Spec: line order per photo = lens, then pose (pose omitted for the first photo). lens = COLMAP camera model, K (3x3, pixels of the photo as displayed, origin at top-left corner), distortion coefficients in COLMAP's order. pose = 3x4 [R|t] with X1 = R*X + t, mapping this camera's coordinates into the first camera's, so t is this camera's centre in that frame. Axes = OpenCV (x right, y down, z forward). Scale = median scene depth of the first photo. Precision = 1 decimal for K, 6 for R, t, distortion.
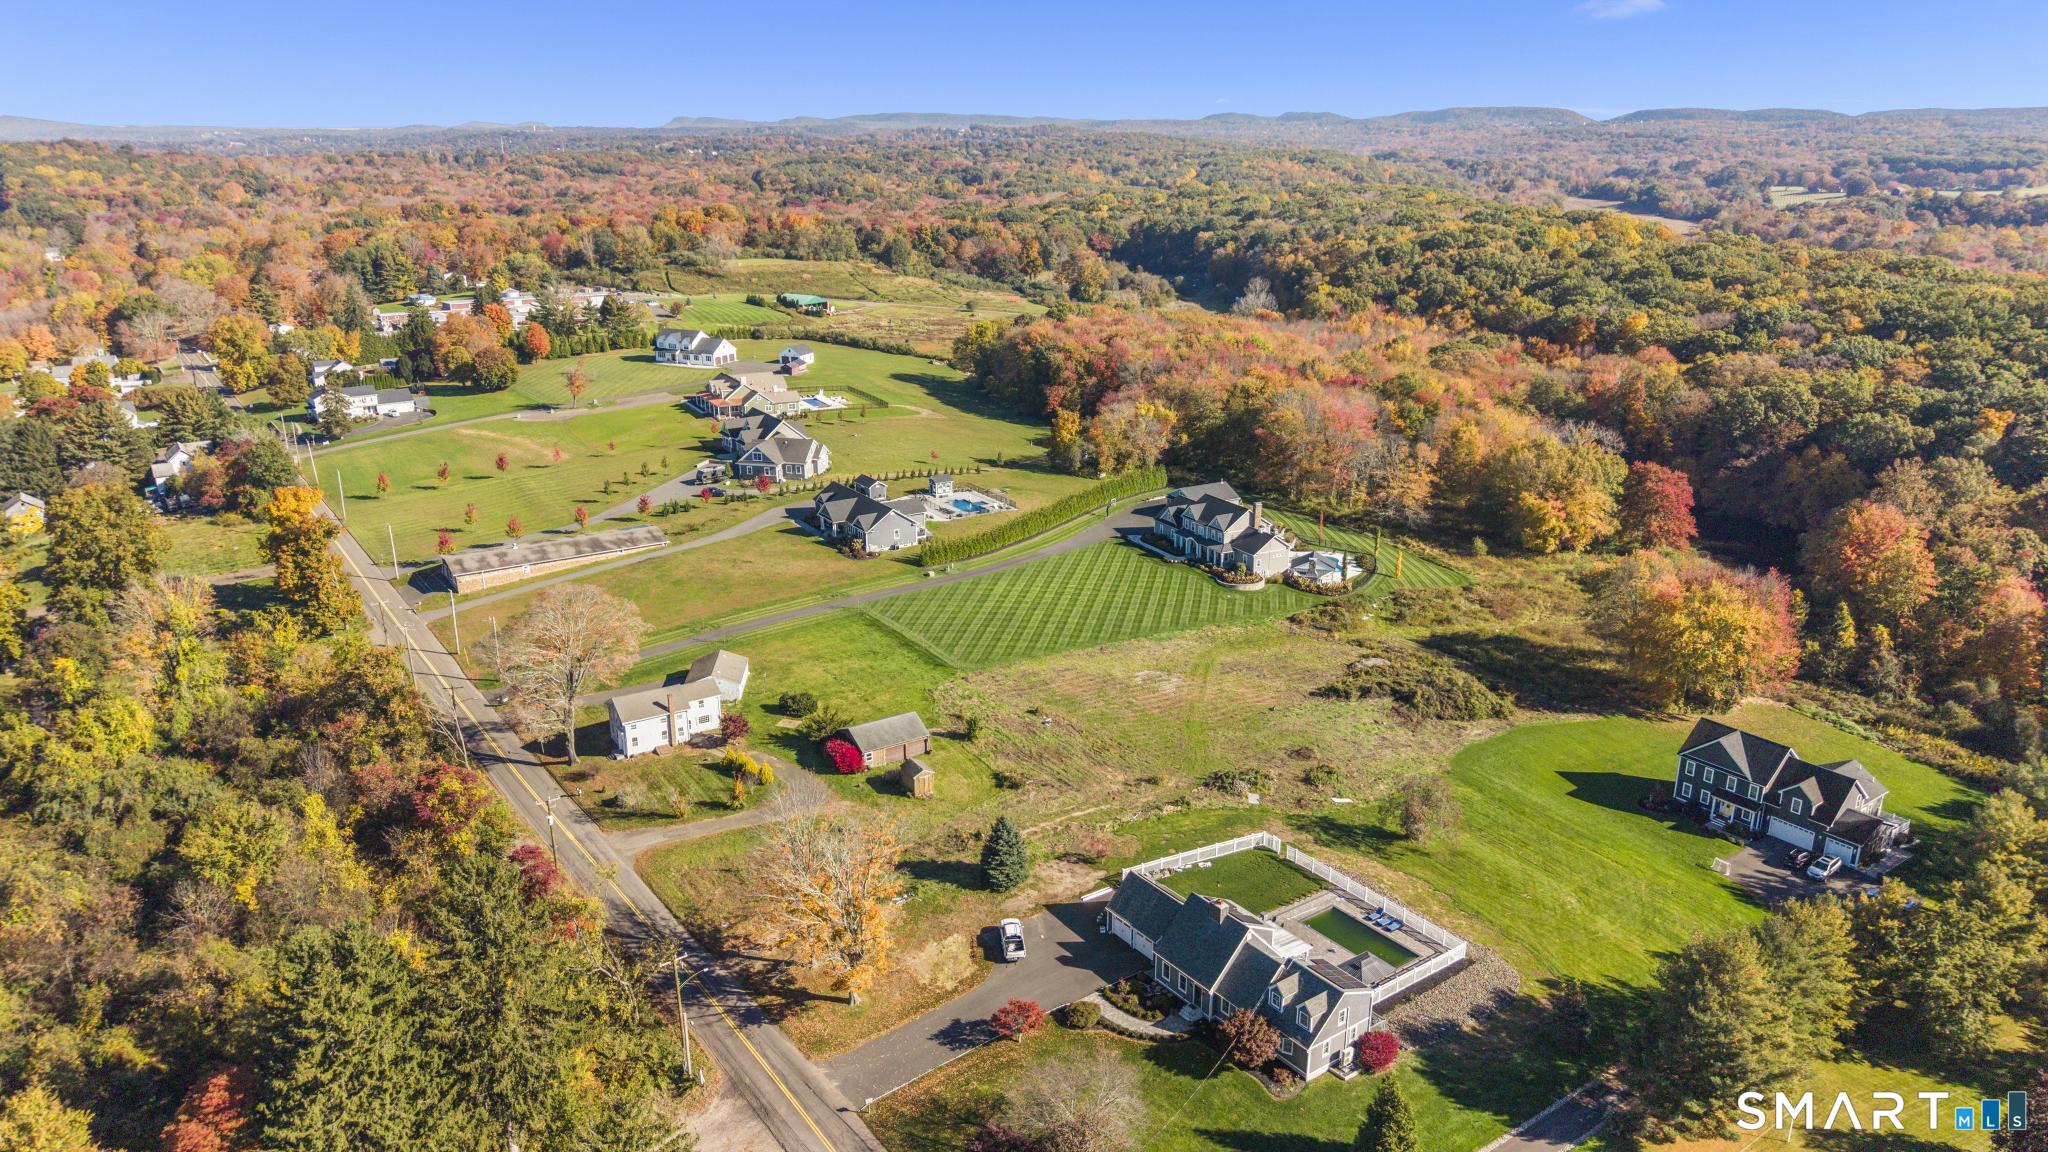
lens RADIAL K [[1364.5, 0, 1027.9], [0, 1364.5, 571.0], [0, 0, 1]] dist [0.027813, -0.022210]
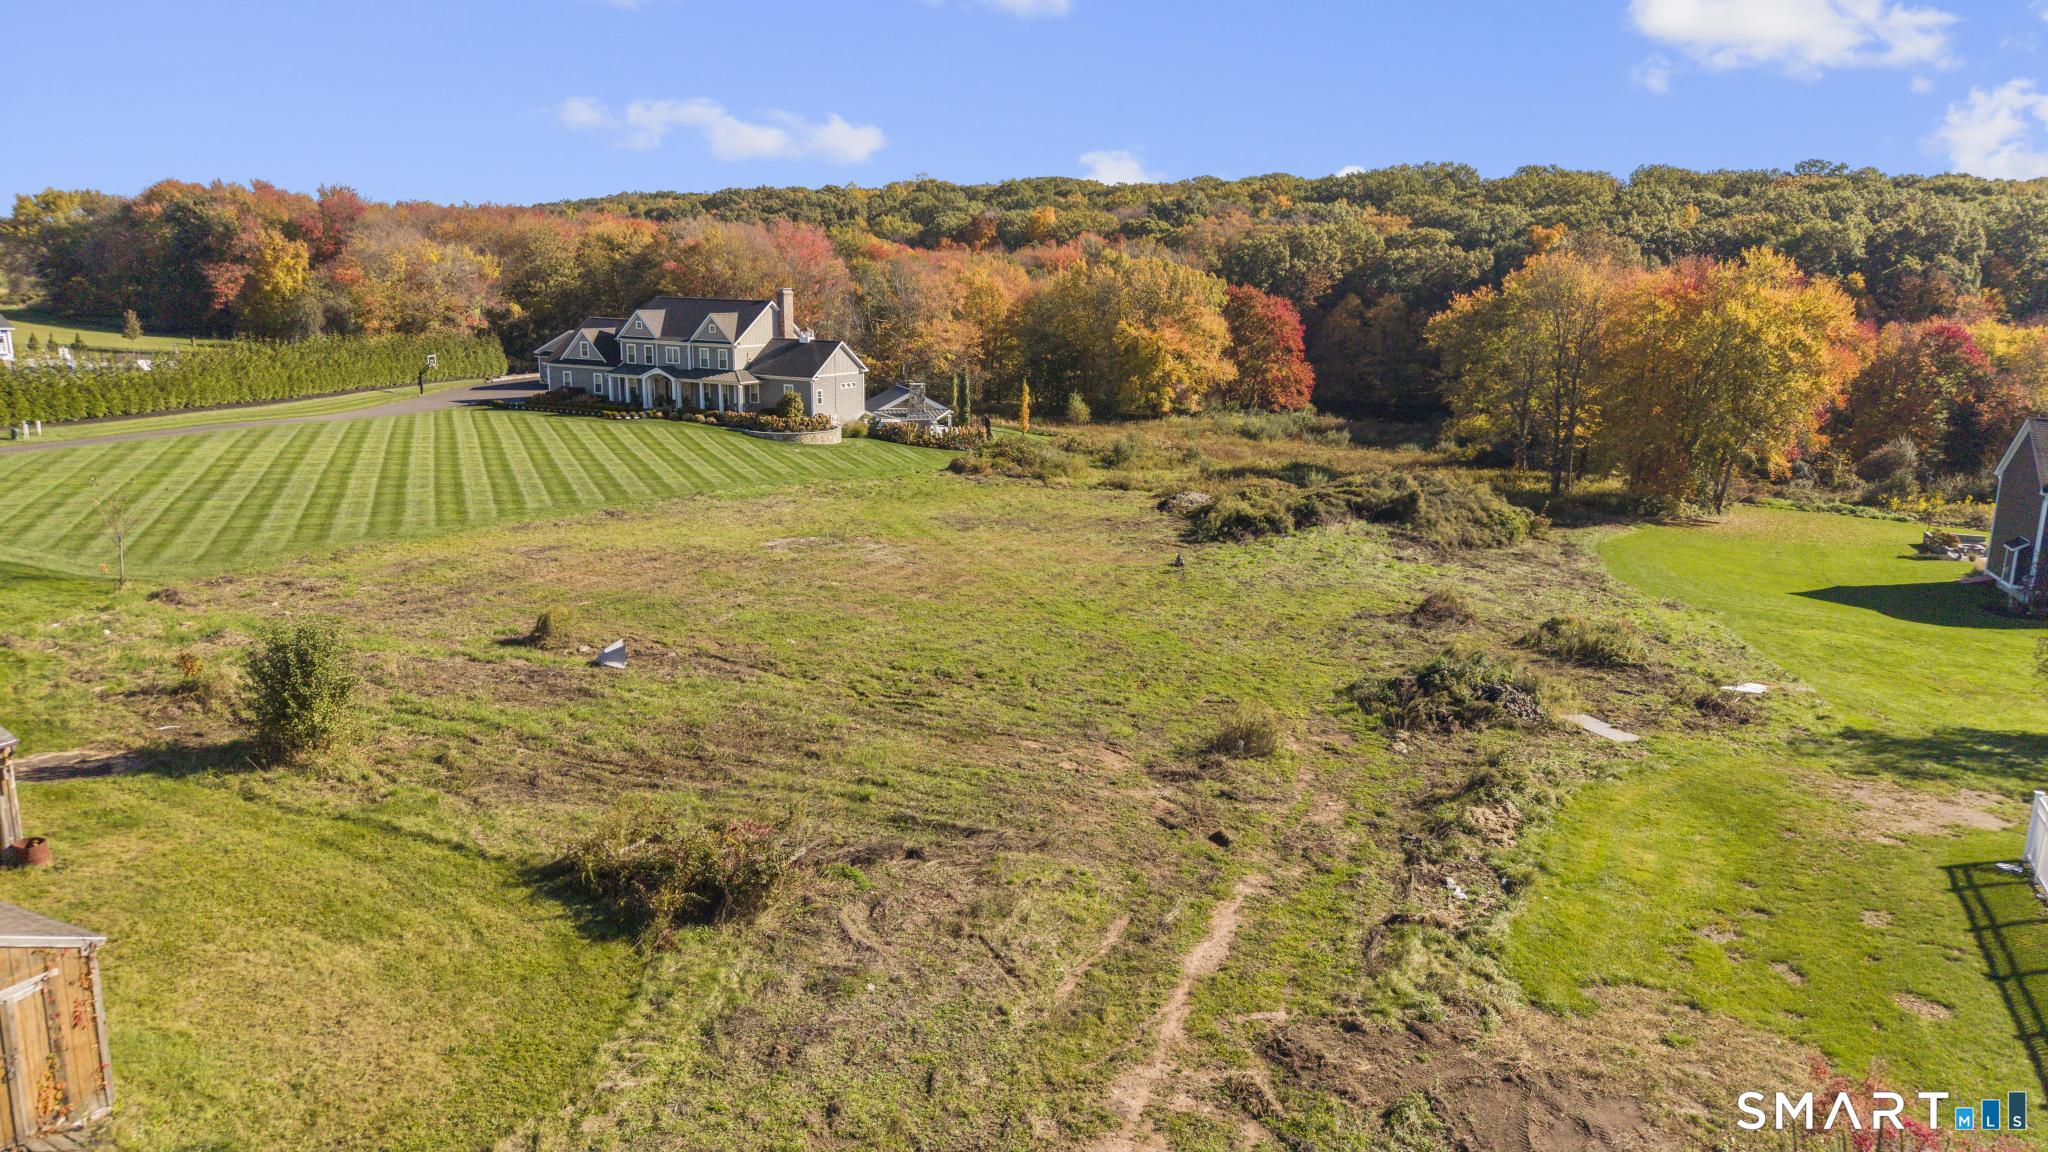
lens RADIAL K [[1364.5, 0, 1016.3], [0, 1364.5, 582.3], [0, 0, 1]] dist [0.027813, -0.022210]
pose [[0.833956, -0.112117, 0.540321, -0.051049], [0.157114, 0.986860, -0.037722, 0.108515], [-0.528991, 0.116351, 0.840613, 0.693314]]
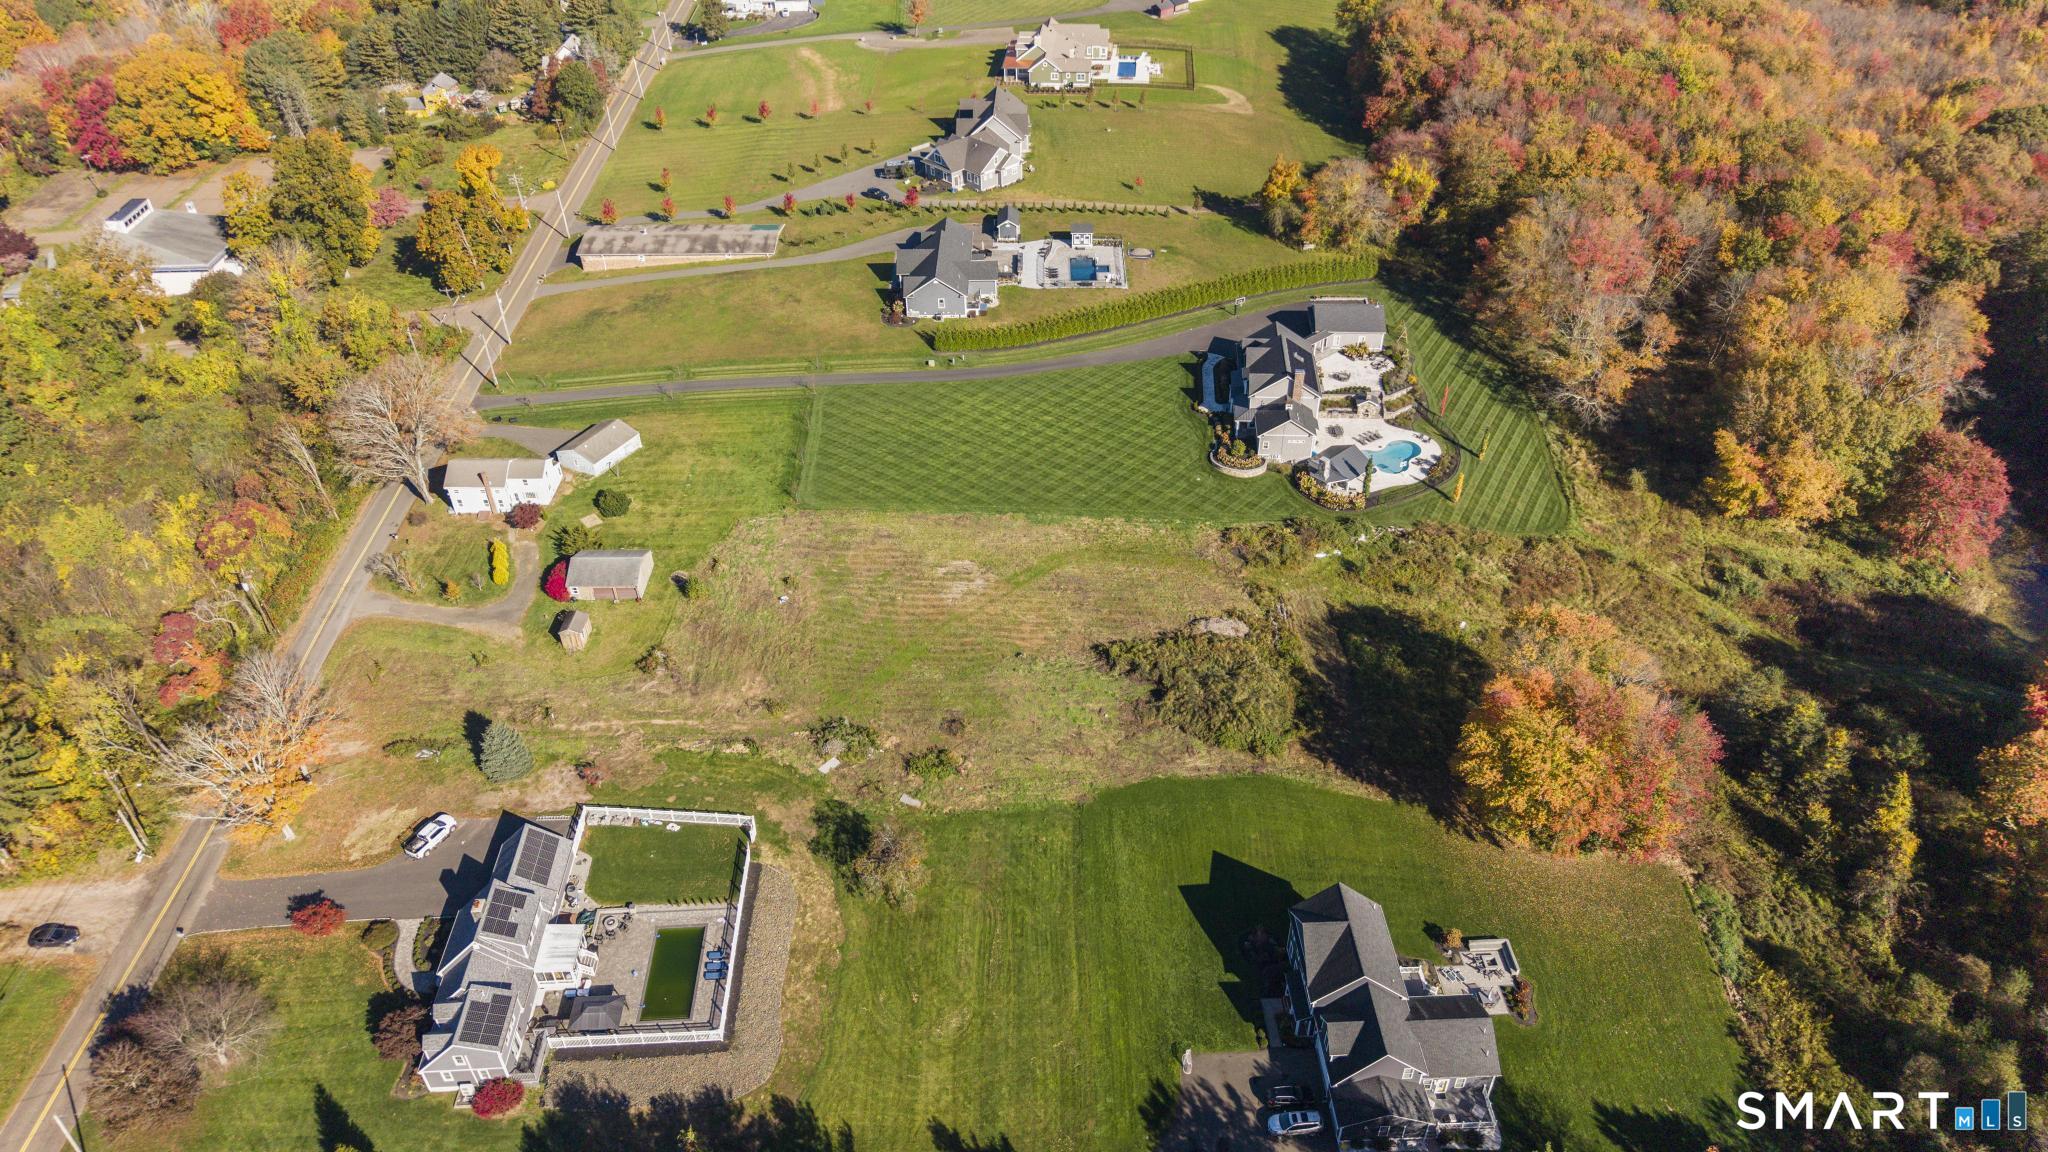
lens RADIAL K [[1364.5, 0, 1033.2], [0, 1364.5, 586.2], [0, 0, 1]] dist [0.027813, -0.022210]
pose [[0.838085, 0.329337, -0.434915, 0.545965], [-0.154602, 0.907917, 0.389596, -0.286322], [0.523175, -0.259276, 0.811828, 0.264059]]
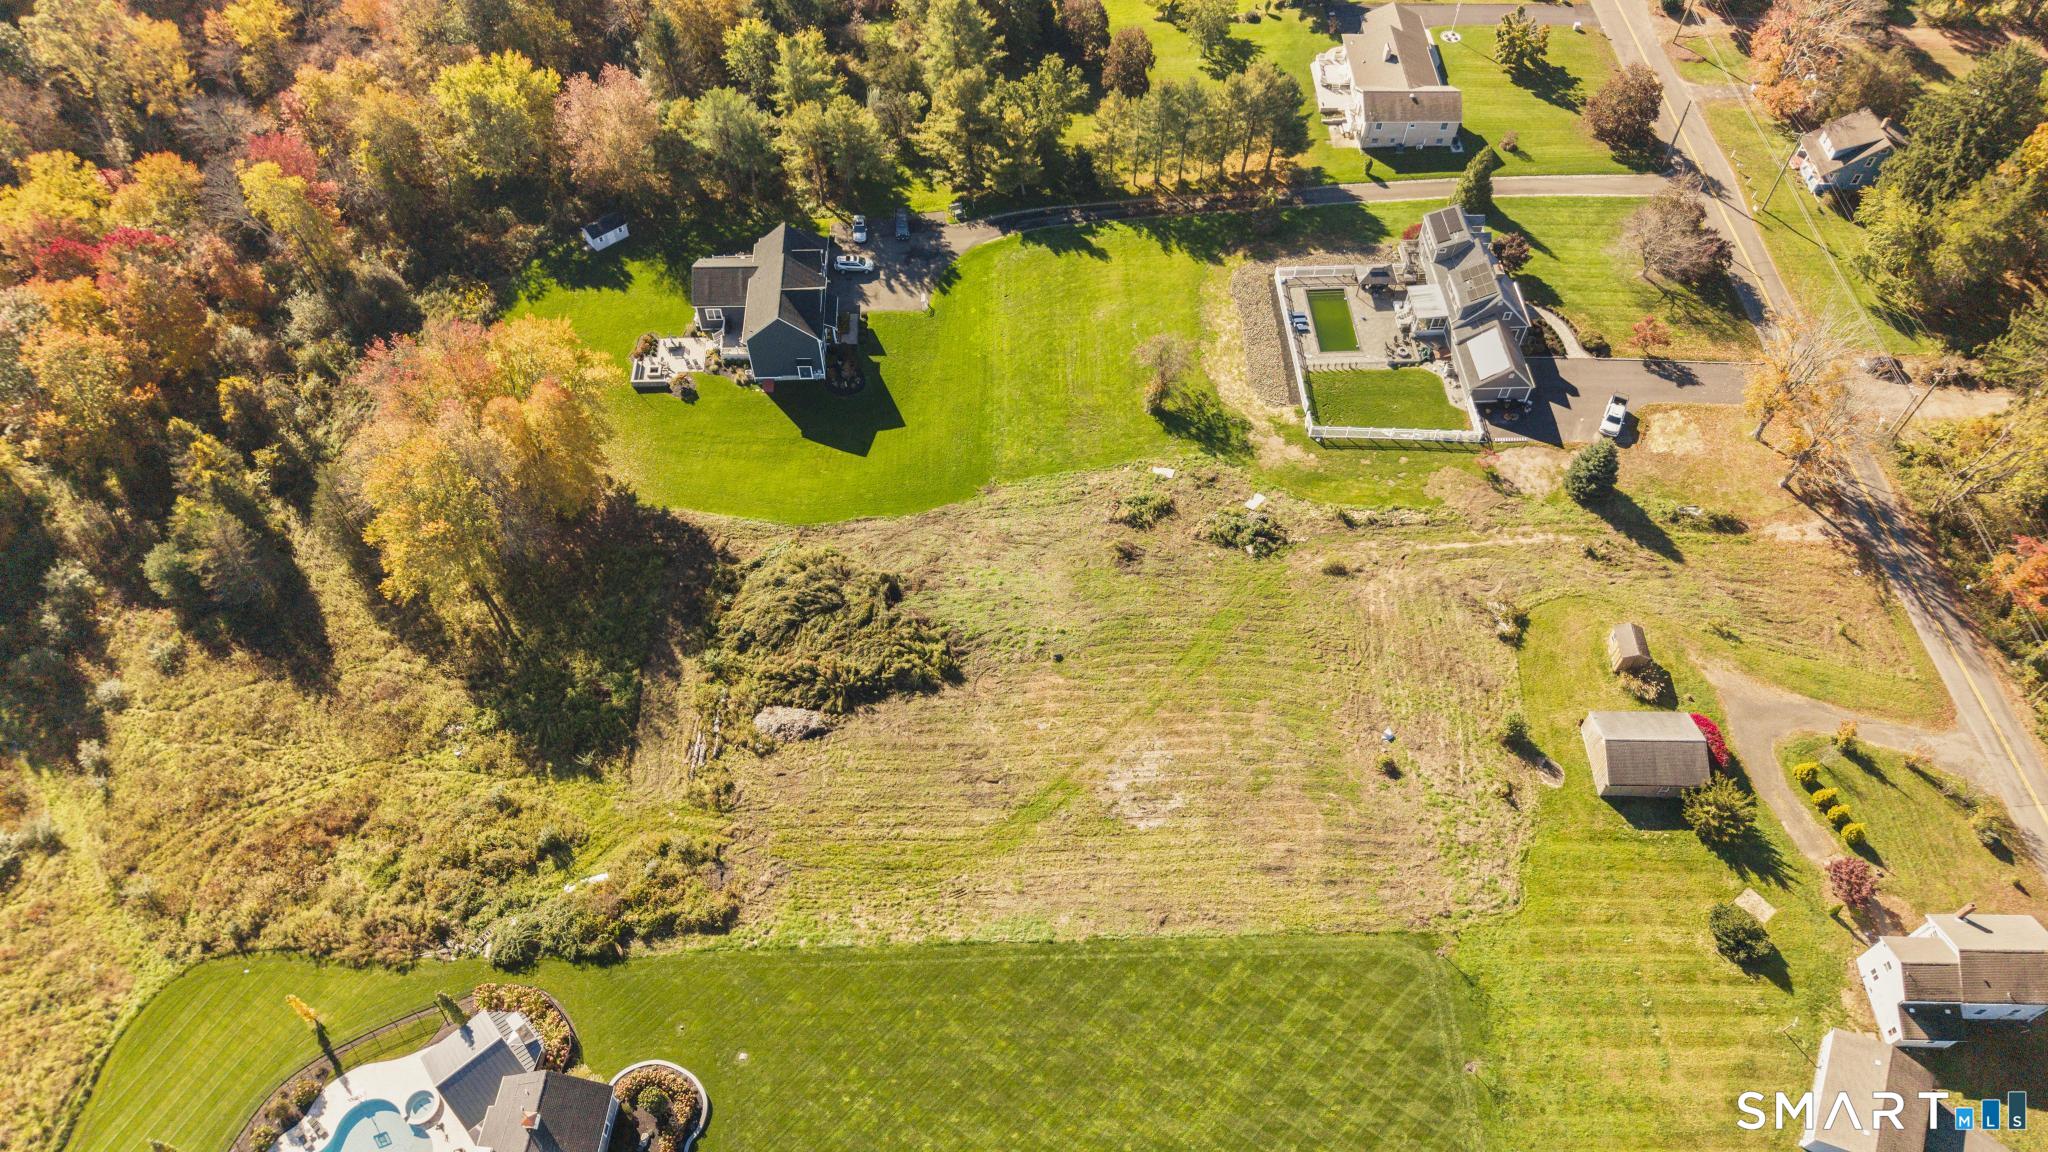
lens RADIAL K [[1364.5, 0, 1025.6], [0, 1364.5, 572.1], [0, 0, 1]] dist [0.027813, -0.022210]
pose [[-0.836502, -0.444311, 0.320707, -0.017533], [0.157441, 0.365712, 0.917315, -0.560429], [-0.524860, 0.817828, -0.235966, 1.096269]]
